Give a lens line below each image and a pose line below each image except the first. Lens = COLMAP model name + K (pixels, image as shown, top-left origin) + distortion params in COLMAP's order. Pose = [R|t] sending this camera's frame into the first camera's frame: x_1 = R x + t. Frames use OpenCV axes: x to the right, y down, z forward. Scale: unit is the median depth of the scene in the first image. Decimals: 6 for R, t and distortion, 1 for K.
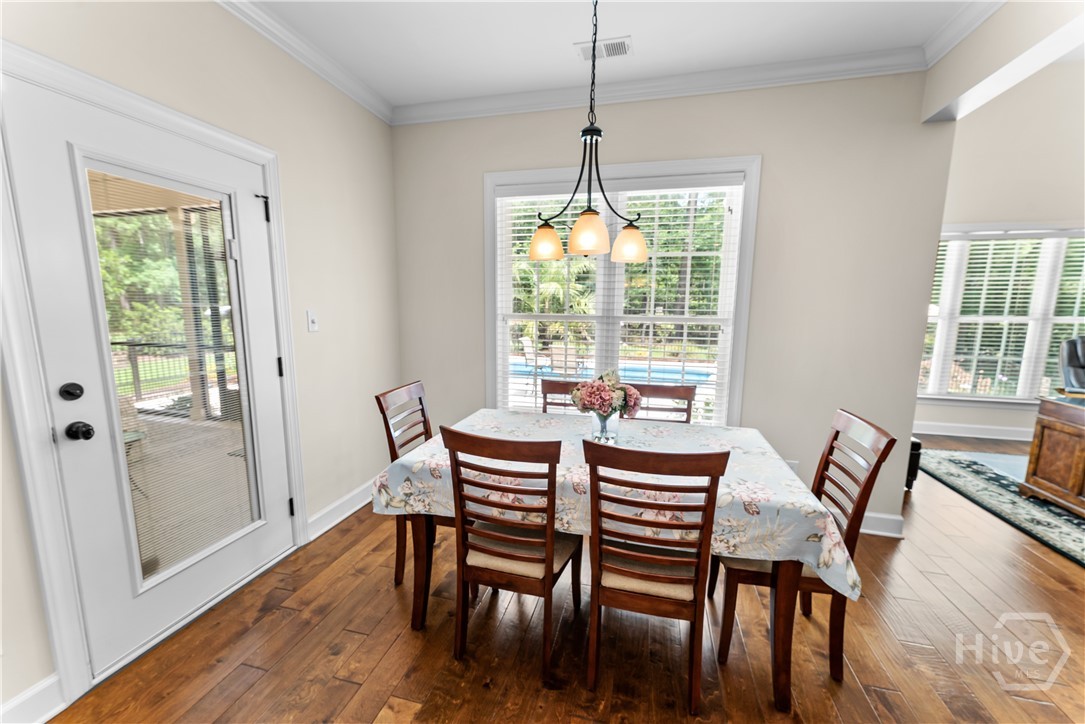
lens RADIAL K [[437.9, 0, 538.1], [0, 437.9, 362.3], [0, 0, 1]] dist [0.003538, 0.000206]
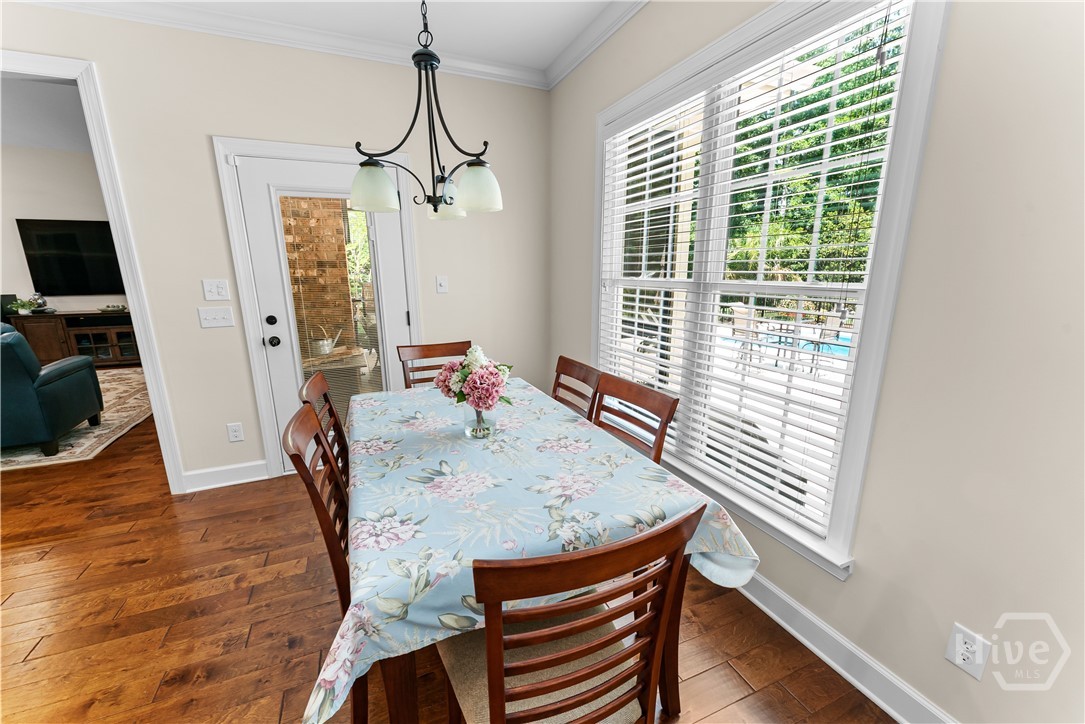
lens RADIAL K [[437.9, 0, 538.6], [0, 437.9, 367.2], [0, 0, 1]] dist [0.003538, 0.000206]
pose [[0.600459, 0.161376, -0.783203, 0.927182], [-0.088533, 0.986820, 0.135455, -0.073410], [0.794740, -0.011996, 0.606832, 0.621948]]
